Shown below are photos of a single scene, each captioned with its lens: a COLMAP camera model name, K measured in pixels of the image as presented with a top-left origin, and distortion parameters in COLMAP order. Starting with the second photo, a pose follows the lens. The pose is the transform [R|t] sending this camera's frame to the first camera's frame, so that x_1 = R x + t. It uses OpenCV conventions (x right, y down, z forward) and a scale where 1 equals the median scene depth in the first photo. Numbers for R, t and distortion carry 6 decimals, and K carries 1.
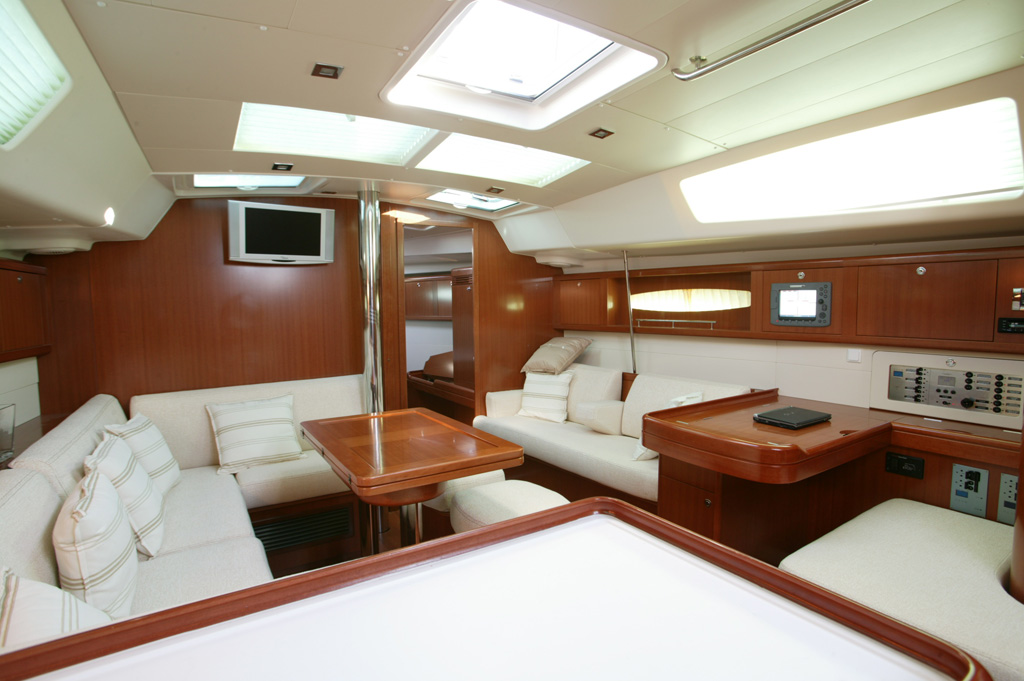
lens RADIAL K [[516.2, 0, 512.0], [0, 516.2, 340.5], [0, 0, 1]] dist [-0.000190, -0.000367]
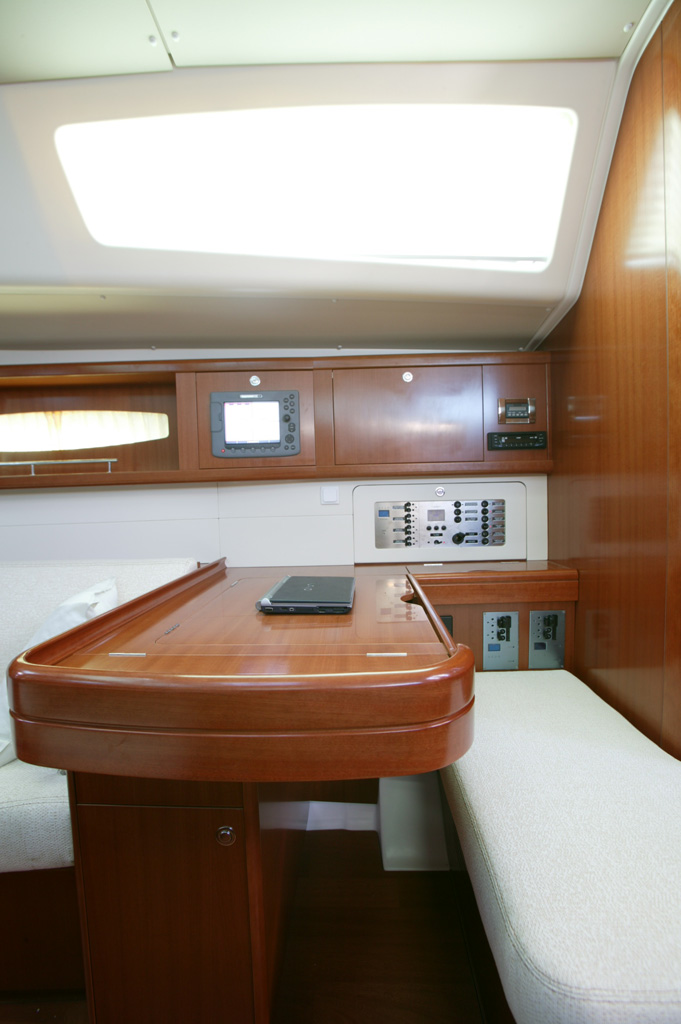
lens RADIAL K [[464.6, 0, 344.7], [0, 464.6, 523.0], [0, 0, 1]] dist [-0.076945, 0.000194]
pose [[0.551518, -0.041163, 0.833147, 0.142257], [0.079407, 0.996837, -0.003314, 0.076925], [-0.830375, 0.067985, 0.553042, 0.673672]]
